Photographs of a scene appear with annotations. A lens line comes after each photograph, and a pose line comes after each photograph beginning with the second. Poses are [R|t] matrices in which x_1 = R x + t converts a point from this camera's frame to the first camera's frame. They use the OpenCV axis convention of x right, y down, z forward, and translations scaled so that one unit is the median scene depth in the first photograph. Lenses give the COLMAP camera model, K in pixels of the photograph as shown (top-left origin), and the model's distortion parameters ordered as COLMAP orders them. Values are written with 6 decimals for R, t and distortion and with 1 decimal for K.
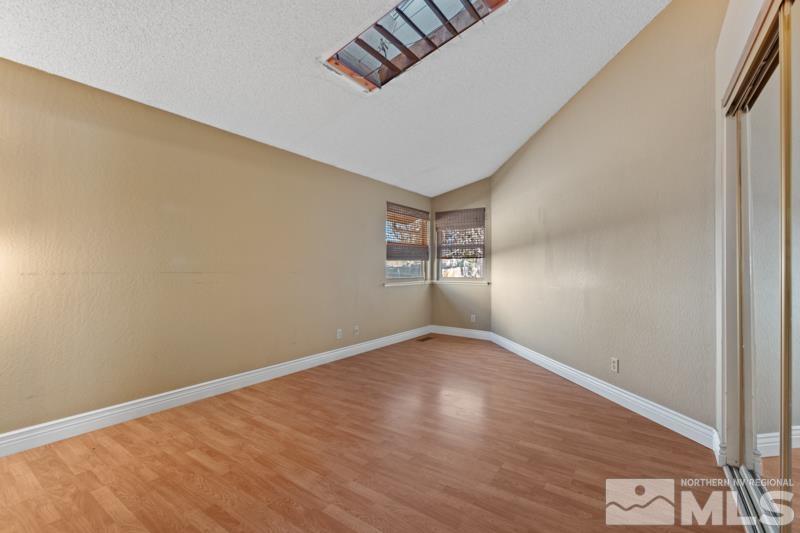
lens RADIAL K [[356.0, 0, 402.2], [0, 356.0, 270.1], [0, 0, 1]] dist [0.010160, -0.001303]
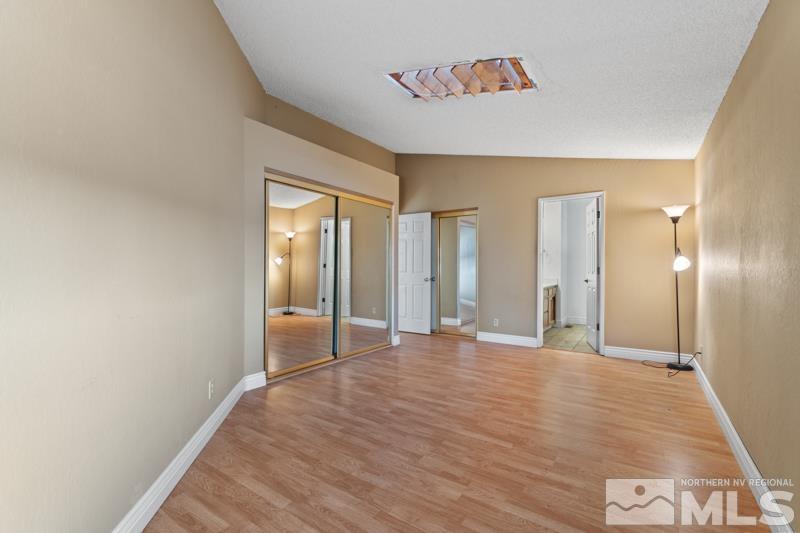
lens RADIAL K [[356.0, 0, 401.2], [0, 356.0, 268.2], [0, 0, 1]] dist [0.010160, -0.001303]
pose [[-0.999920, -0.002787, -0.012300, 0.214267], [-0.002843, 0.999986, 0.004477, -0.008743], [0.012287, 0.004511, -0.999914, 2.141843]]
